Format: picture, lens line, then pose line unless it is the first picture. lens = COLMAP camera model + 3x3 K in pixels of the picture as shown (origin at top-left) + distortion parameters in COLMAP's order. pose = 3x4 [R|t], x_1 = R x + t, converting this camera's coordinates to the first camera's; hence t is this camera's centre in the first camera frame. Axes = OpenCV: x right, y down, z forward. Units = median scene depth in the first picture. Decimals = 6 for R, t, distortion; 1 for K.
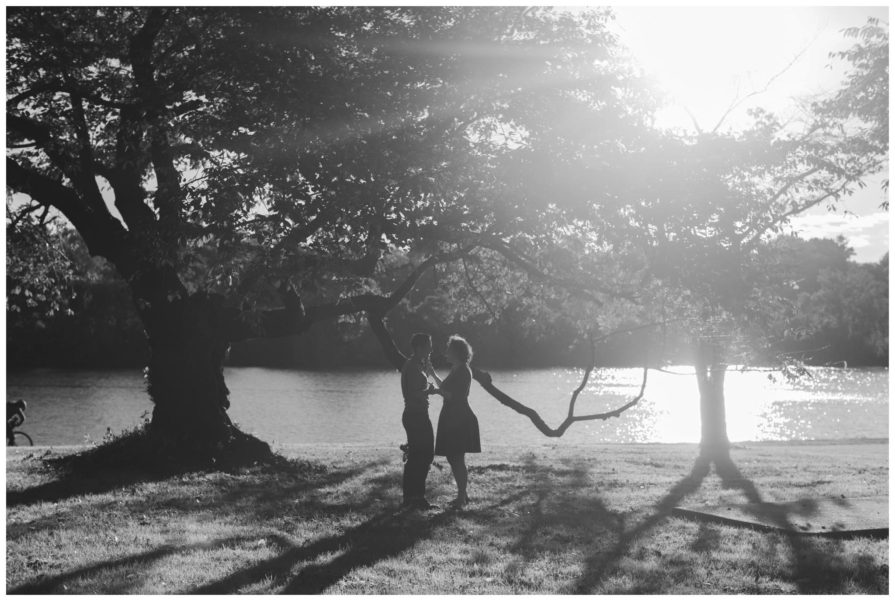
lens RADIAL K [[1241.7, 0, 445.7], [0, 1241.7, 305.7], [0, 0, 1]] dist [0.036093, 0.000000]
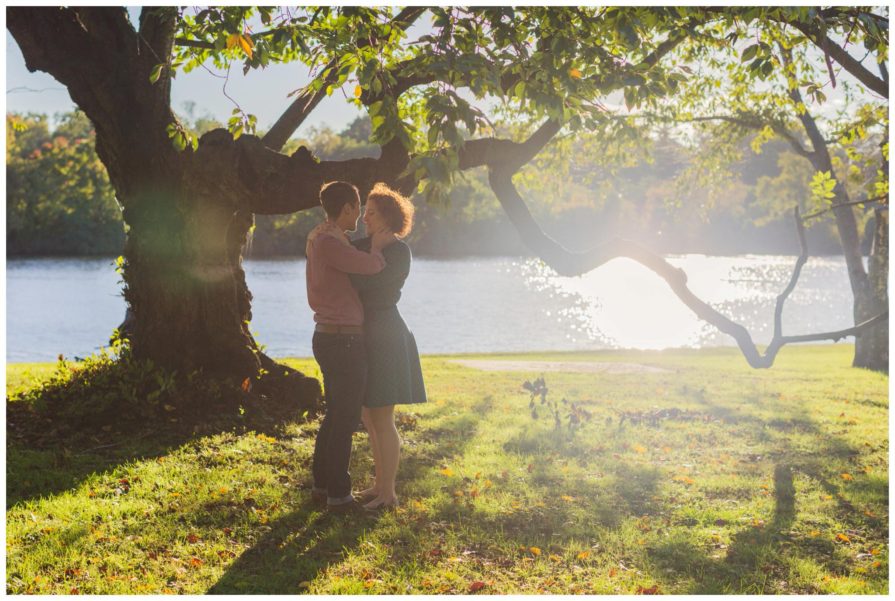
lens RADIAL K [[1341.3, 0, 442.2], [0, 1341.3, 275.5], [0, 0, 1]] dist [-0.005985, 0.000000]
pose [[0.999132, -0.000571, 0.041643, -0.107714], [-0.002105, 0.997935, 0.064204, 0.015389], [-0.041594, -0.064235, 0.997068, 0.326365]]
